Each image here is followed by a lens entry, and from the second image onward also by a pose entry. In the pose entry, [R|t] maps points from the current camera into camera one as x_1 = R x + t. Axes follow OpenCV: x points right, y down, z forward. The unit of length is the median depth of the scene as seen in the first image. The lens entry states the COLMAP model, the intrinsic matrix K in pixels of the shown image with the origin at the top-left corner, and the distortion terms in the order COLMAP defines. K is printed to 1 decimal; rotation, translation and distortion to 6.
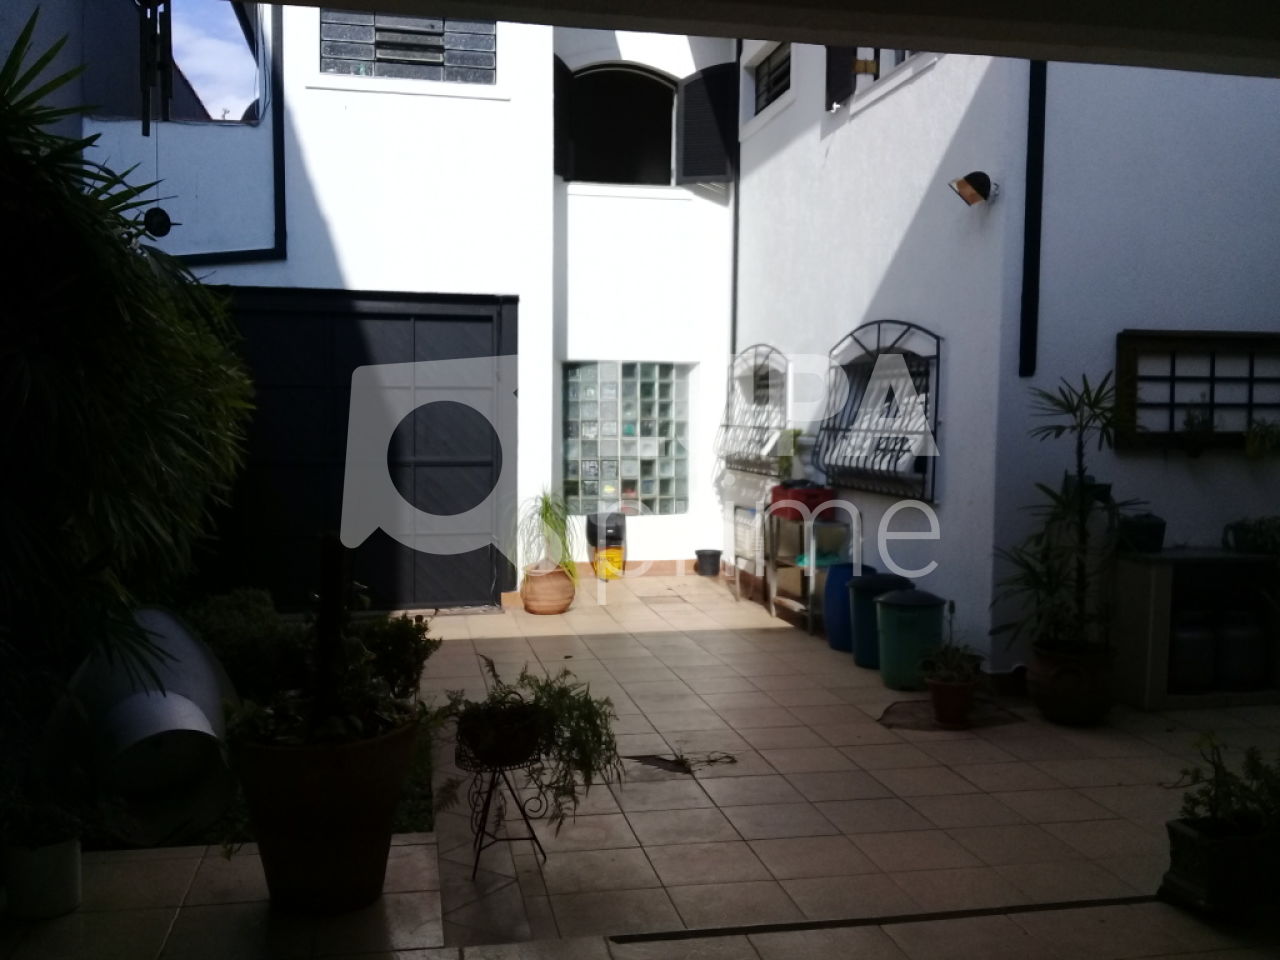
lens RADIAL K [[1185.6, 0, 632.8], [0, 1185.6, 501.0], [0, 0, 1]] dist [0.116703, -0.256908]
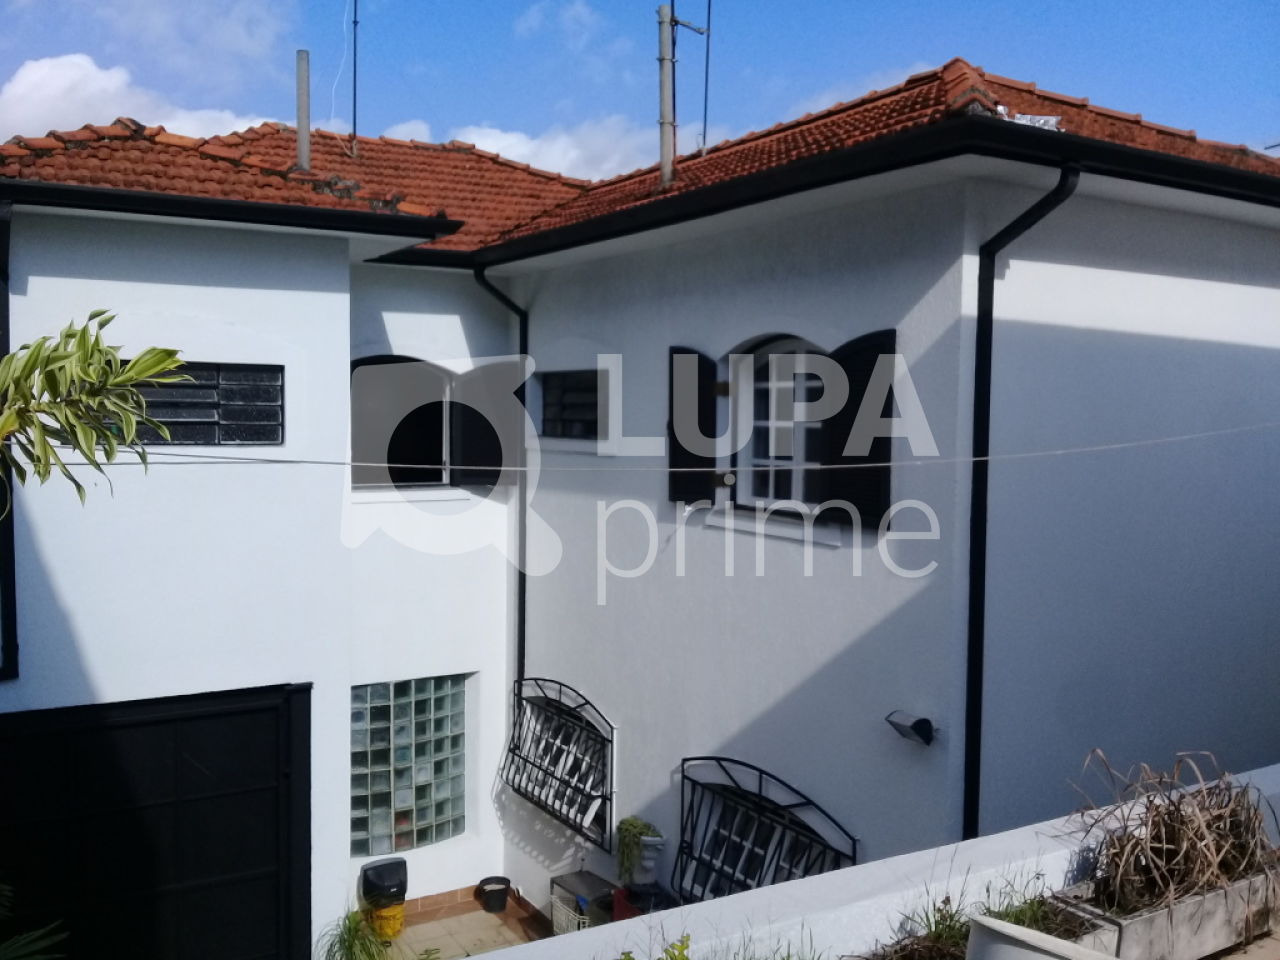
lens RADIAL K [[1185.6, 0, 632.8], [0, 1185.6, 501.0], [0, 0, 1]] dist [0.116703, -0.256908]
pose [[0.941956, -0.022084, 0.335008, -0.136835], [0.020734, 0.999756, 0.007608, -0.253896], [-0.335095, -0.000221, 0.942184, 0.095473]]
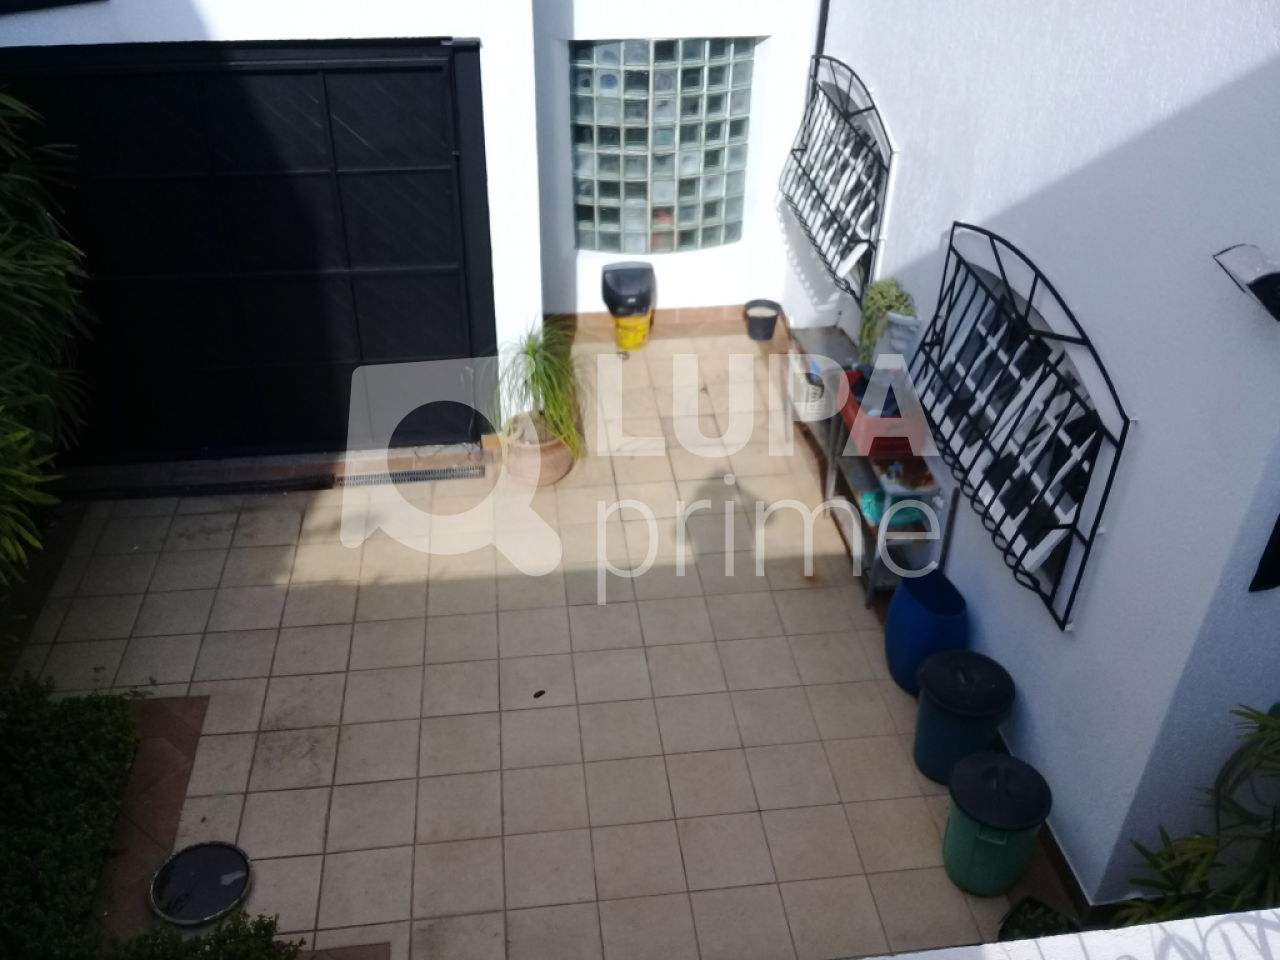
lens RADIAL K [[1185.6, 0, 632.8], [0, 1185.6, 501.0], [0, 0, 1]] dist [0.116703, -0.256908]
pose [[0.997640, 0.046301, -0.050695, 0.024741], [-0.012988, 0.852320, 0.522859, -0.248774], [0.067417, -0.520967, 0.850910, 0.274994]]
